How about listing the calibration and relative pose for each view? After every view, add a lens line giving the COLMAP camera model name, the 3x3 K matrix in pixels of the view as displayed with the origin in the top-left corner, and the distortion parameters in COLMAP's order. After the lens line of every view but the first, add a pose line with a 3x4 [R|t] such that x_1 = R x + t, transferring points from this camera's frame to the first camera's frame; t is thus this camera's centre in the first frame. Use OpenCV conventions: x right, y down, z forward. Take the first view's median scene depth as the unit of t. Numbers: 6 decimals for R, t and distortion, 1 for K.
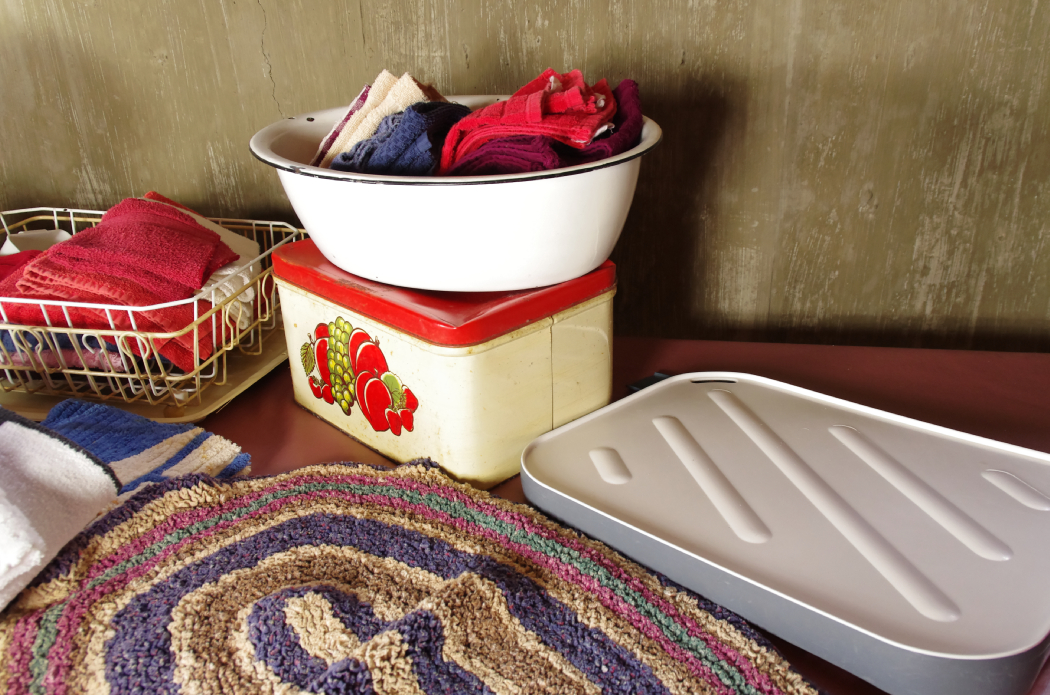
lens RADIAL K [[926.9, 0, 525.0], [0, 926.9, 347.5], [0, 0, 1]] dist [0.090333, 0.001572]
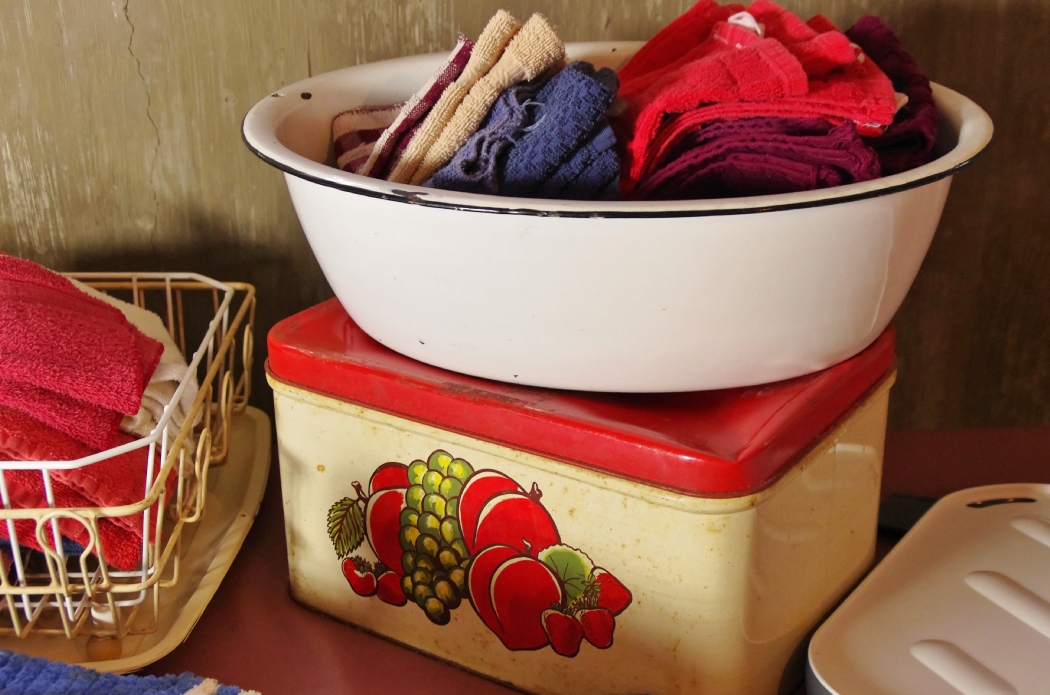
lens RADIAL K [[1515.6, 0, 552.8], [0, 1515.6, 345.0], [0, 0, 1]] dist [-0.000872, -0.050860]
pose [[0.976492, -0.064276, 0.205745, -0.297331], [0.073124, 0.996684, -0.035684, -0.055042], [-0.202769, 0.049890, 0.977955, 0.097740]]
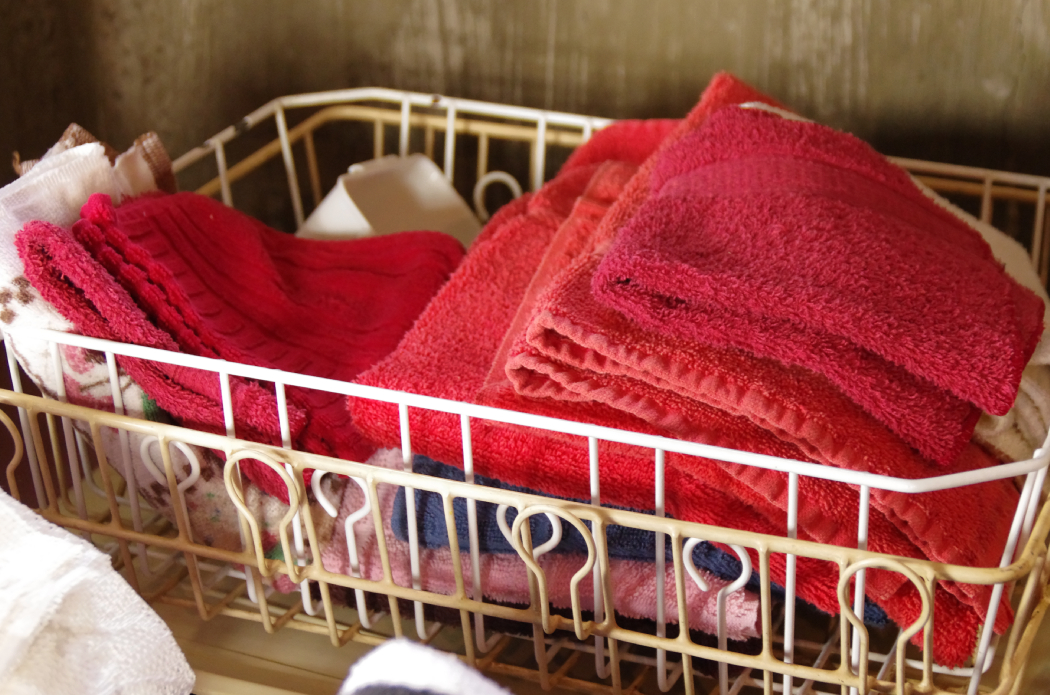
lens RADIAL K [[2450.8, 0, 525.0], [0, 2450.8, 347.5], [0, 0, 1]] dist [-0.053465, -0.074336]
pose [[0.981582, 0.088037, -0.169547, -0.378047], [-0.089660, 0.995971, -0.001925, -0.071207], [0.168695, 0.017091, 0.985520, 0.139194]]
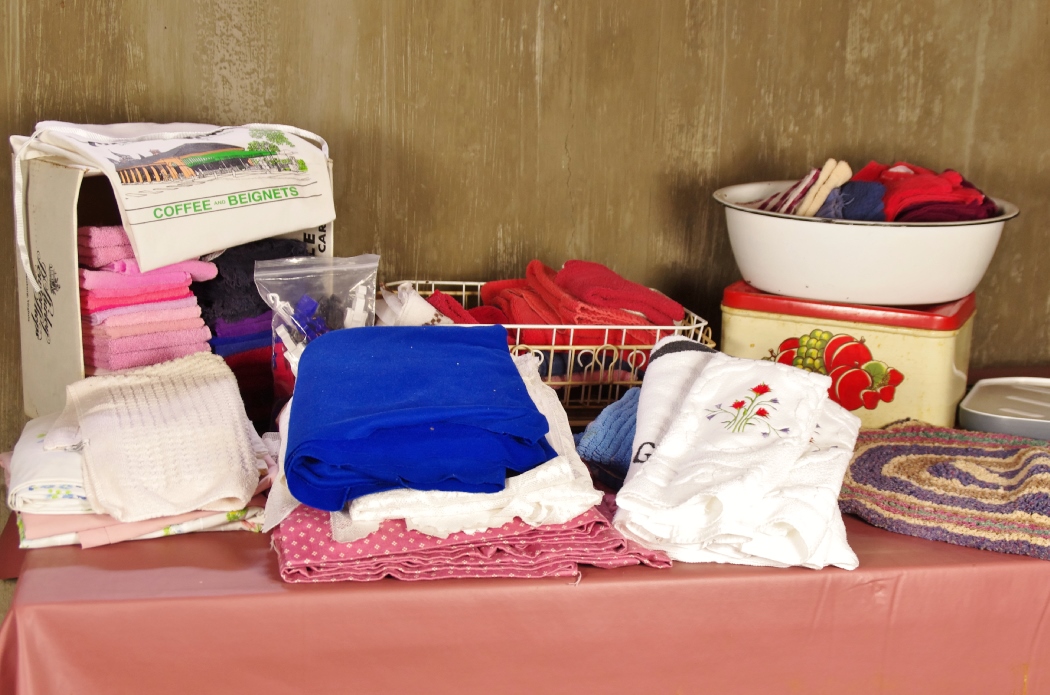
lens RADIAL K [[1515.6, 0, 552.8], [0, 1515.6, 345.0], [0, 0, 1]] dist [-0.000872, -0.050860]
pose [[0.928139, -0.025640, 0.371349, -1.319718], [0.094323, 0.981265, -0.167995, 0.312270], [-0.360084, 0.190949, 0.913169, -0.856624]]
